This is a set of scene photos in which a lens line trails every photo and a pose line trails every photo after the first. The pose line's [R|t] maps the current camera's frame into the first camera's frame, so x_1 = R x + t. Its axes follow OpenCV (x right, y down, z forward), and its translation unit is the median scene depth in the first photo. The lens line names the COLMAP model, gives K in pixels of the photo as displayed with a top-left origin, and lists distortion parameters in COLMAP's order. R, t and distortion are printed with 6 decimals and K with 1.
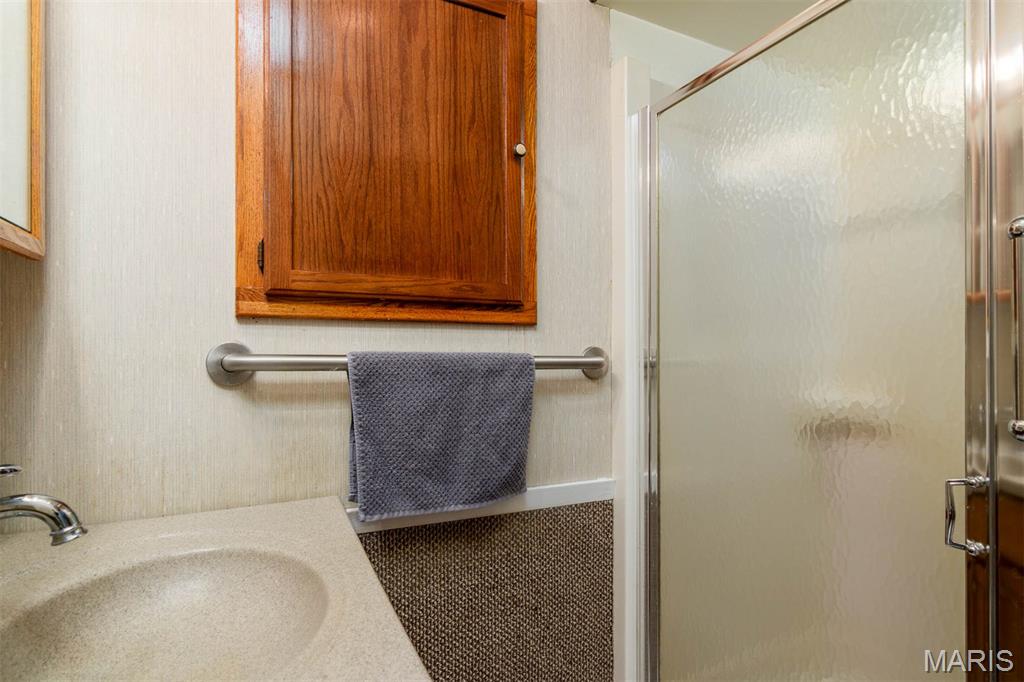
lens RADIAL K [[517.1, 0, 511.9], [0, 517.1, 354.7], [0, 0, 1]] dist [-0.003512, -0.000122]
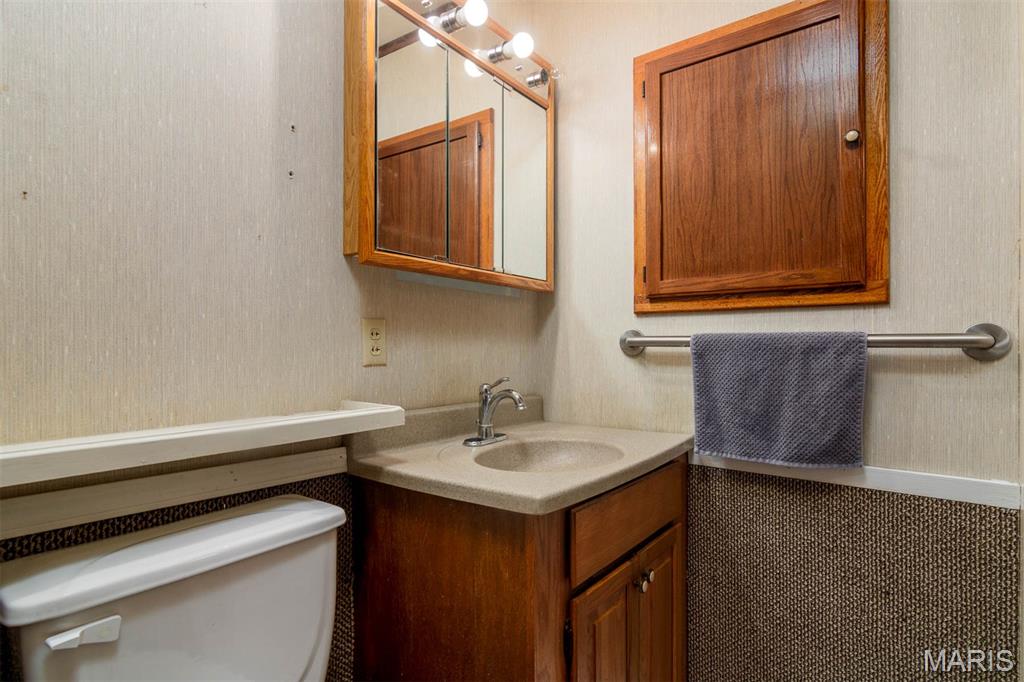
lens RADIAL K [[527.1, 0, 511.4], [0, 527.1, 336.4], [0, 0, 1]] dist [-0.003130, -0.000012]
pose [[0.460073, -0.017607, -0.887706, 0.680782], [0.003344, 0.999831, -0.018098, 0.024484], [0.887875, 0.005357, 0.460054, -0.102979]]
